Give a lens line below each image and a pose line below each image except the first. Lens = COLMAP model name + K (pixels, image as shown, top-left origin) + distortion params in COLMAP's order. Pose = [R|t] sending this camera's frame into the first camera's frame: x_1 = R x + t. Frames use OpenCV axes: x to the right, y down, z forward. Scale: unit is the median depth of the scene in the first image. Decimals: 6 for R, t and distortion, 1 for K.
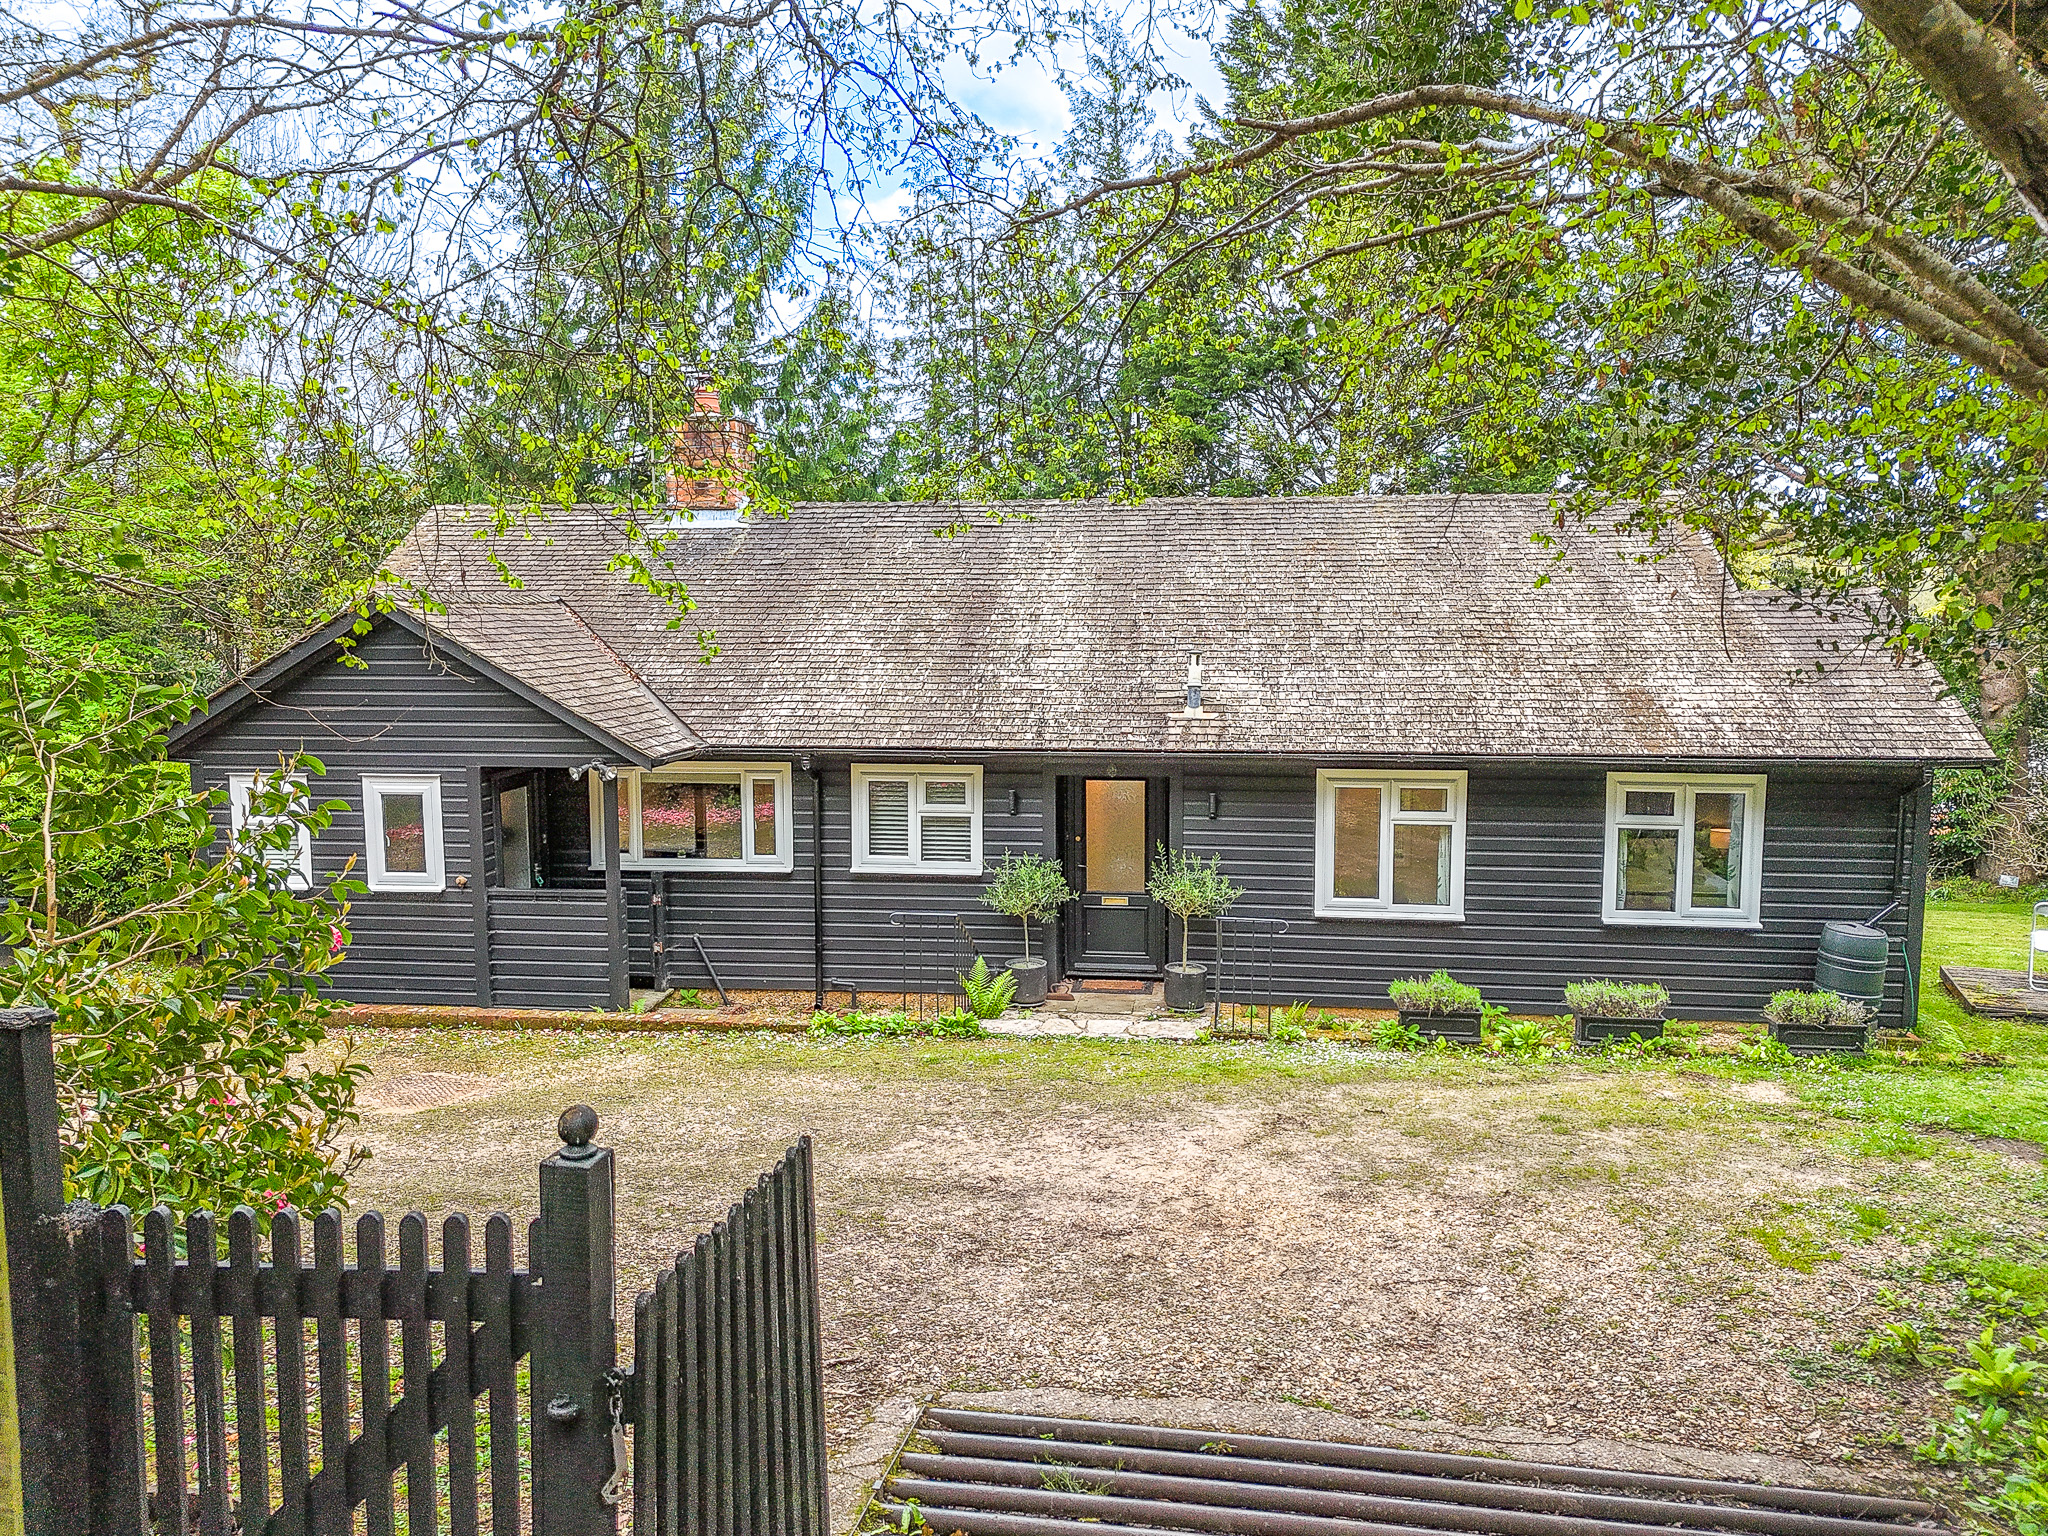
lens RADIAL K [[1534.3, 0, 1024.0], [0, 1534.3, 768.0], [0, 0, 1]] dist [0.068048, -0.051032]
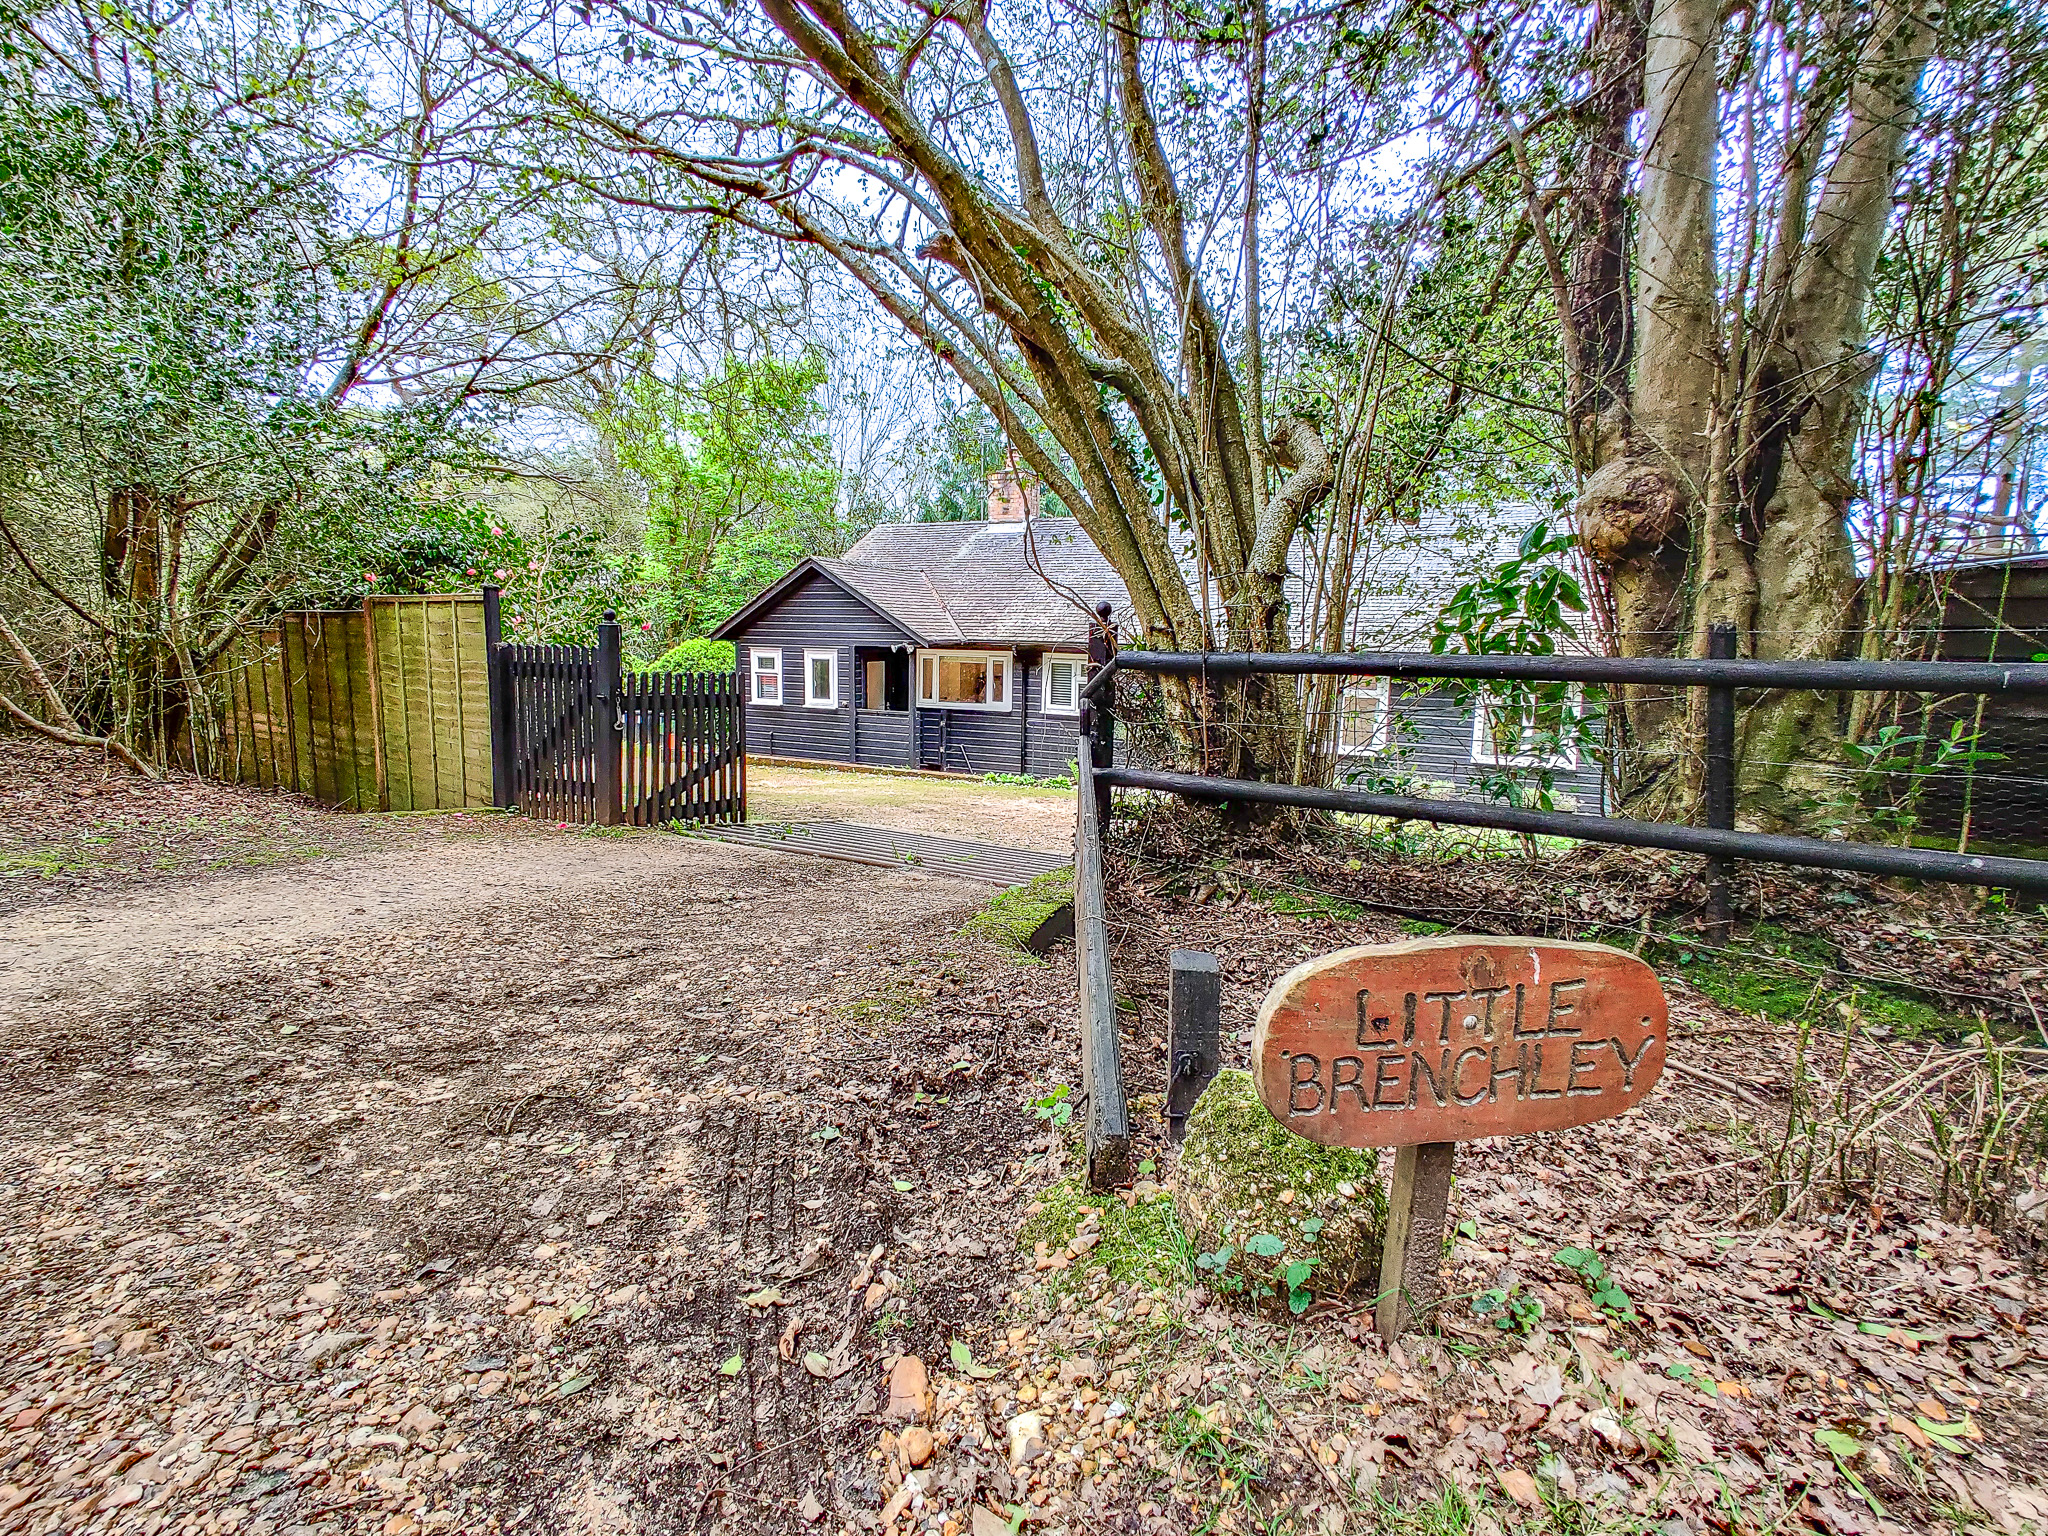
lens RADIAL K [[1177.0, 0, 1024.0], [0, 1177.0, 768.0], [0, 0, 1]] dist [-0.002035, -0.000087]
pose [[0.939857, 0.055102, -0.337094, 0.355026], [-0.053240, 0.998472, 0.014774, 0.116911], [0.337393, 0.004062, 0.941355, -0.334219]]
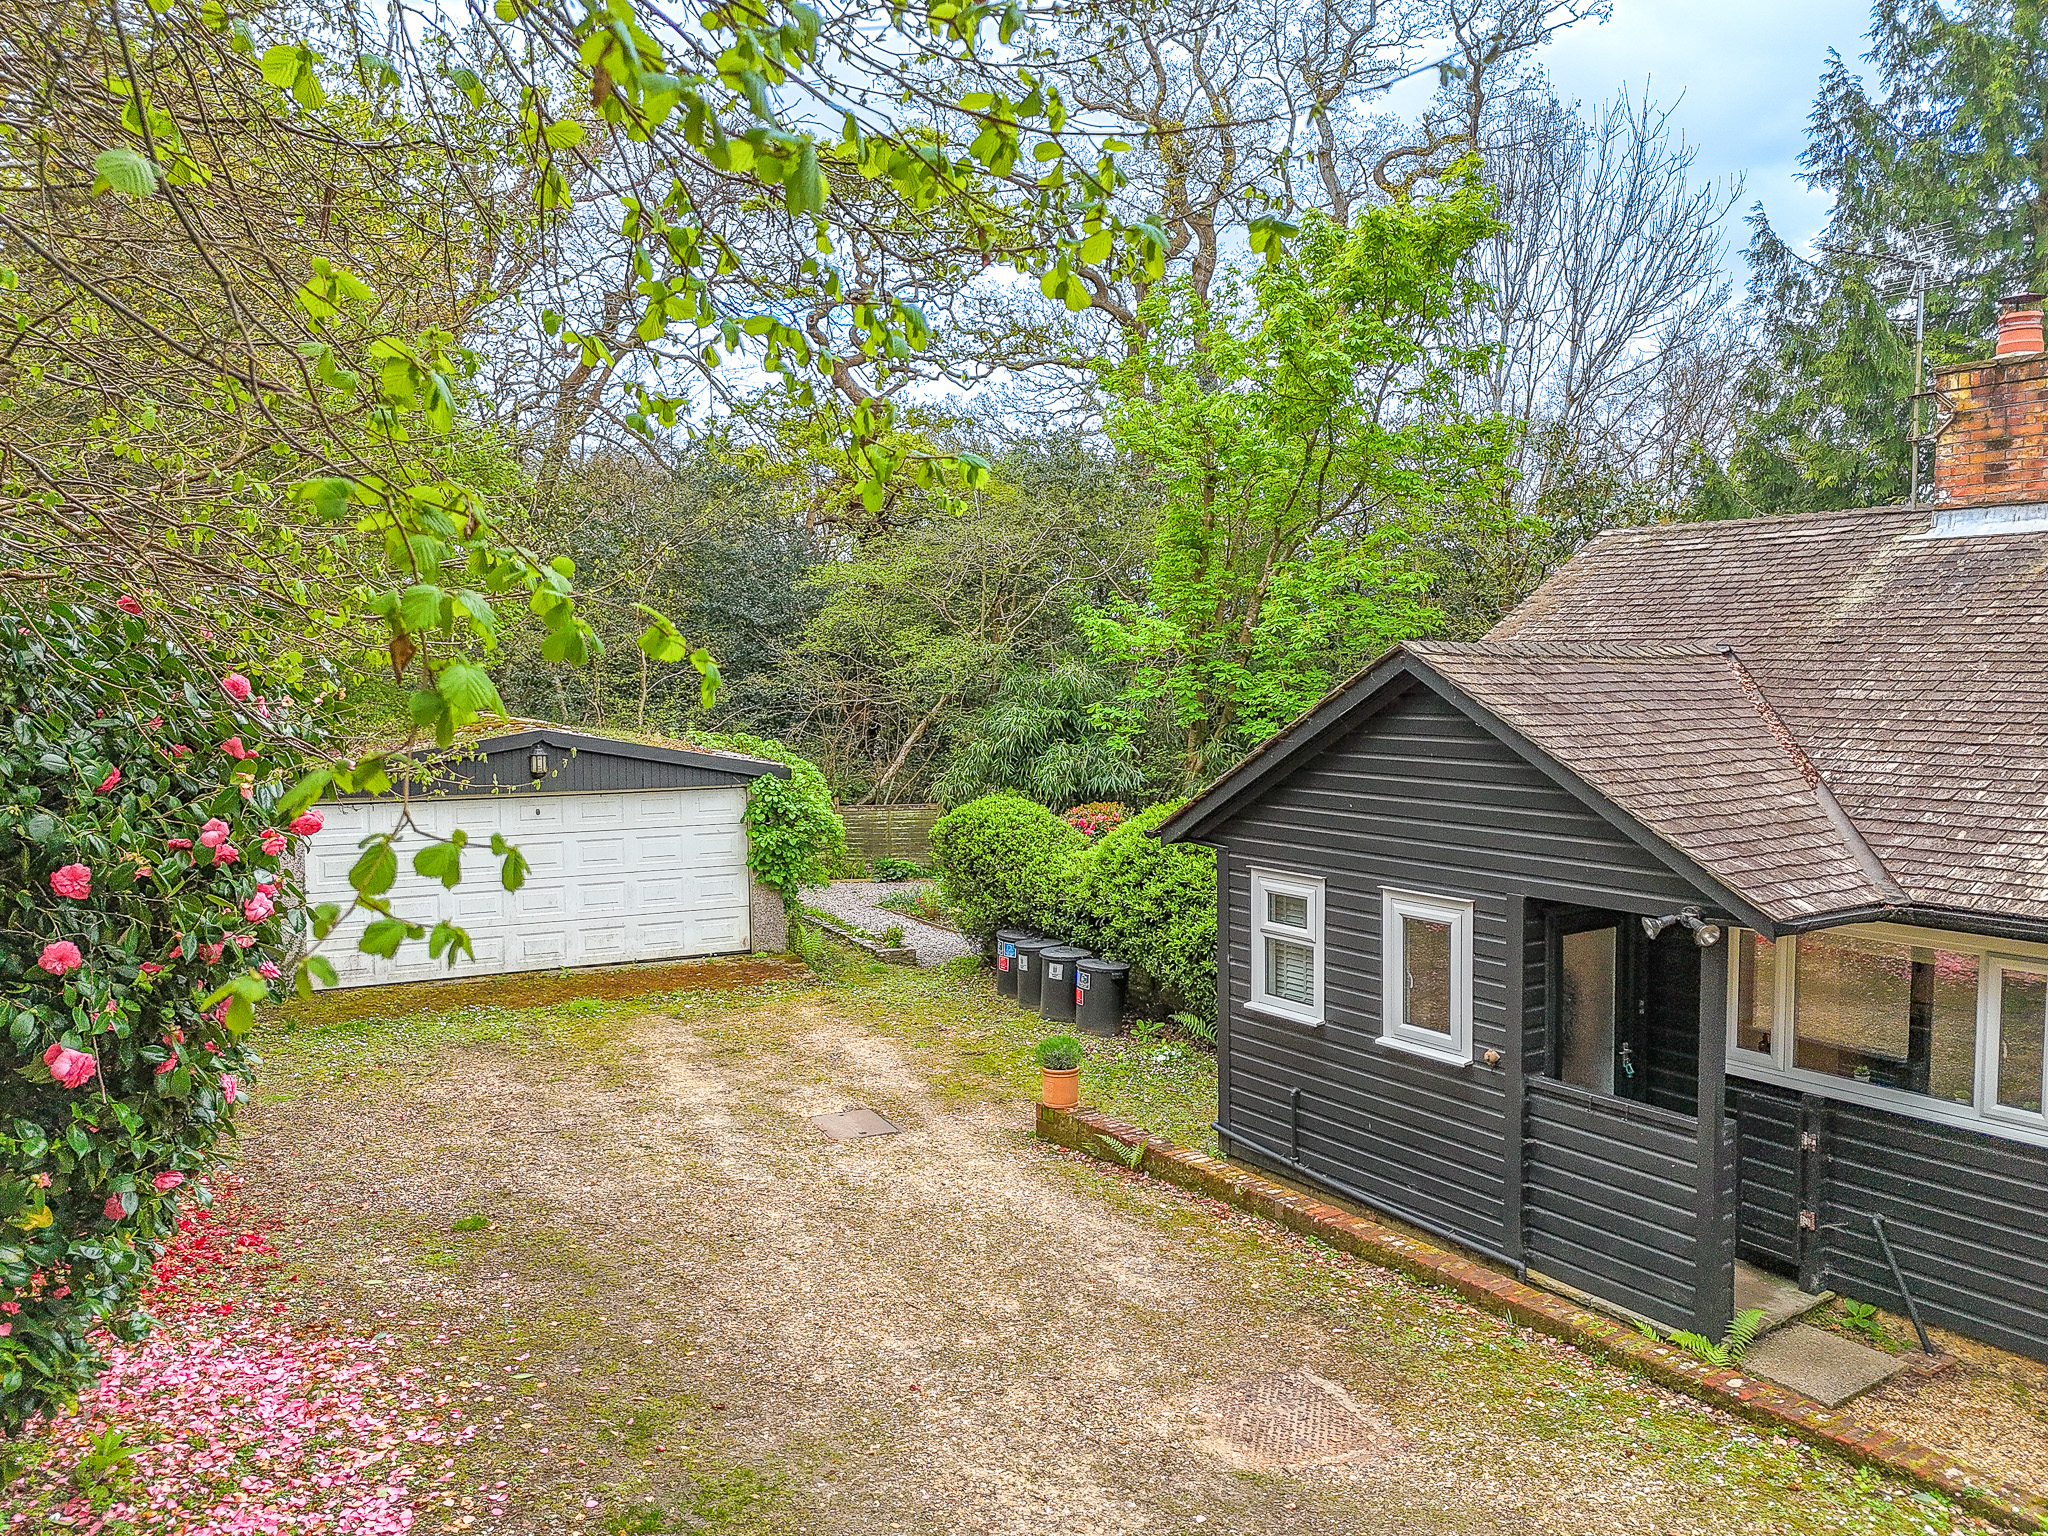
lens RADIAL K [[1534.3, 0, 1024.0], [0, 1534.3, 768.0], [0, 0, 1]] dist [0.068048, -0.051032]
pose [[0.679219, 0.055189, -0.731858, -0.006652], [-0.079403, 0.996841, 0.001480, -0.038898], [0.729628, 0.057107, 0.681456, 0.356856]]
